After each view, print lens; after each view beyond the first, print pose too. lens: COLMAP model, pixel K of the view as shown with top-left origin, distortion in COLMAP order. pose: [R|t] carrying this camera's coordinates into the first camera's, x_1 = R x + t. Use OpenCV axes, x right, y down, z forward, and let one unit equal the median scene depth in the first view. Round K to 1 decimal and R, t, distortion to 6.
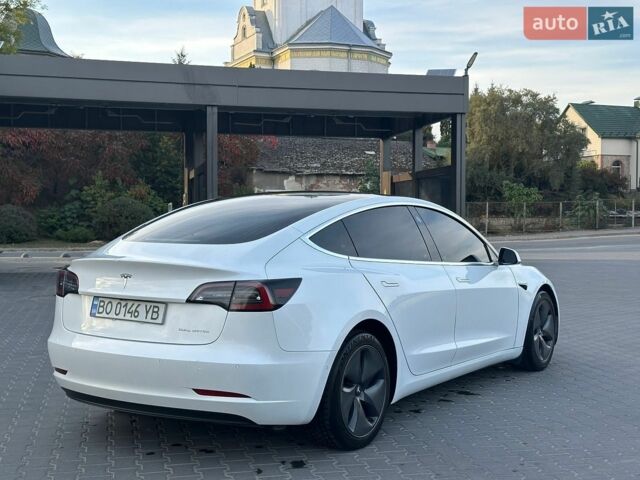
lens RADIAL K [[873.9, 0, 322.8], [0, 873.9, 234.4], [0, 0, 1]] dist [0.194694, -0.404618]
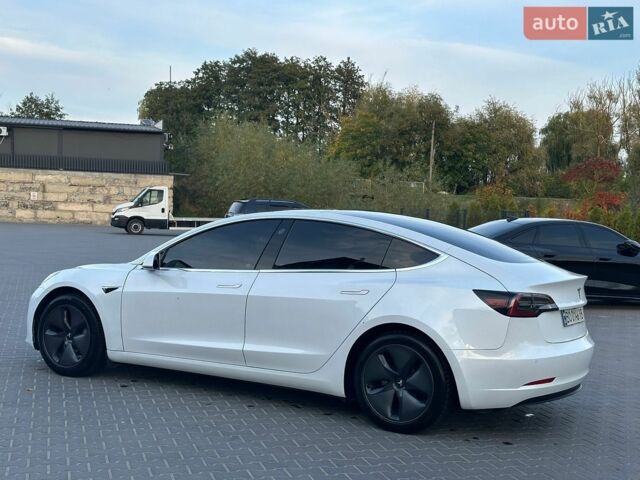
lens RADIAL K [[874.2, 0, 320.0], [0, 874.2, 240.0], [0, 0, 1]] dist [0.191867, -0.400291]
pose [[-0.051212, -0.042033, 0.997803, -1.020613], [-0.018672, 0.998980, 0.041125, -0.049474], [-0.998513, -0.016525, -0.051944, 0.979993]]
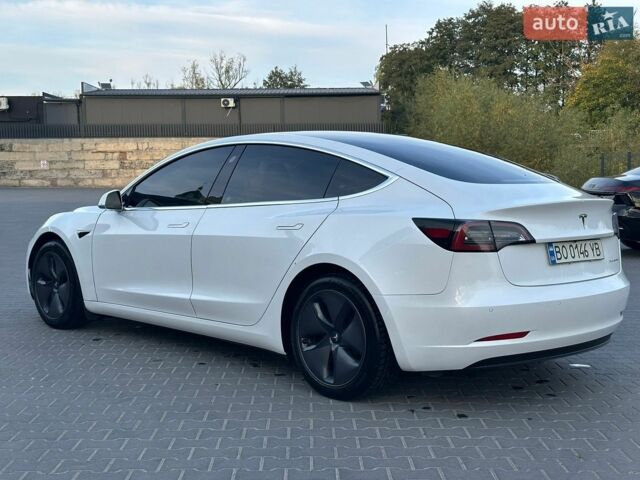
lens RADIAL K [[876.9, 0, 323.8], [0, 876.9, 240.5], [0, 0, 1]] dist [0.193463, -0.410944]
pose [[0.216106, -0.086004, 0.972575, -0.842048], [0.023439, 0.996283, 0.082892, -0.009918], [-0.976088, 0.004883, 0.217319, 0.719041]]
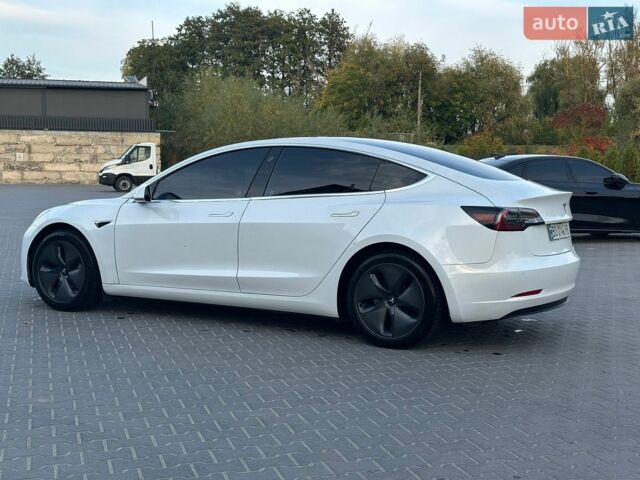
lens RADIAL K [[873.9, 0, 322.8], [0, 873.9, 234.4], [0, 0, 1]] dist [0.194694, -0.404618]
pose [[-0.067235, -0.083855, 0.994207, -1.034119], [0.011508, 0.996330, 0.084812, -0.017729], [-0.997671, 0.017144, -0.066023, 0.980419]]
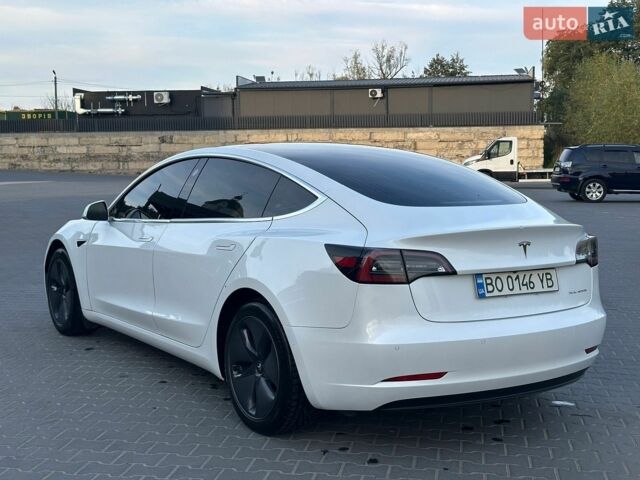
lens RADIAL K [[876.9, 0, 323.8], [0, 876.9, 240.5], [0, 0, 1]] dist [0.193463, -0.410944]
pose [[0.389550, -0.092741, 0.916324, -0.747817], [0.021742, 0.995566, 0.091518, -0.028103], [-0.920748, -0.015728, 0.389840, 0.566667]]
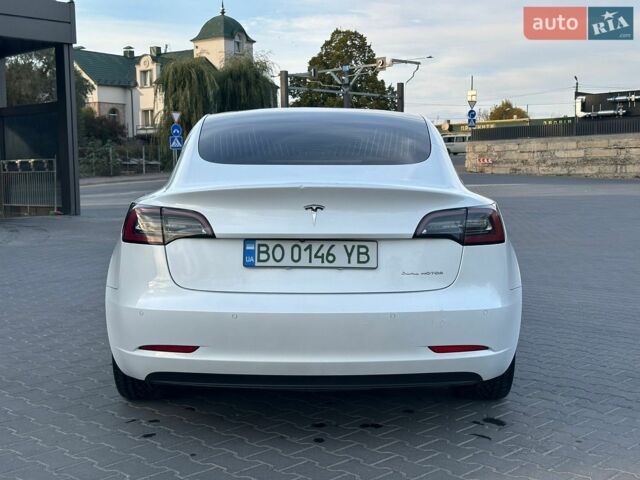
lens RADIAL K [[874.2, 0, 320.0], [0, 874.2, 240.0], [0, 0, 1]] dist [0.191867, -0.400291]
pose [[0.838329, -0.056166, 0.542264, -0.415933], [0.021456, 0.997307, 0.070126, 0.015345], [-0.544742, -0.047154, 0.837277, 0.258747]]
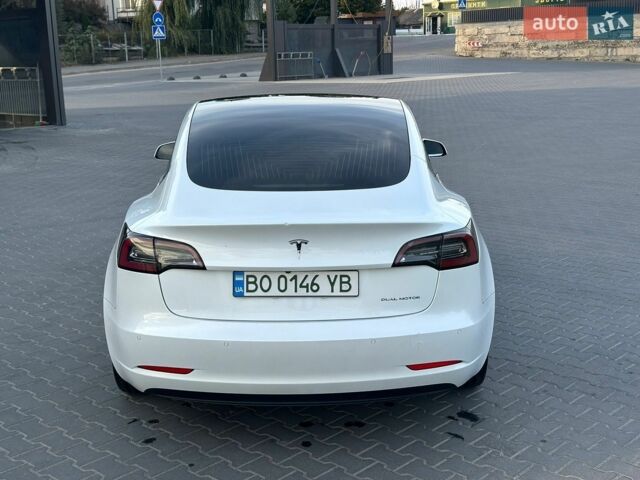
lens RADIAL K [[873.9, 0, 322.8], [0, 873.9, 234.4], [0, 0, 1]] dist [0.194694, -0.404618]
pose [[0.828734, -0.137409, 0.542511, -0.421593], [0.032744, 0.979634, 0.198104, -0.076064], [-0.558684, -0.146412, 0.816356, 0.239707]]
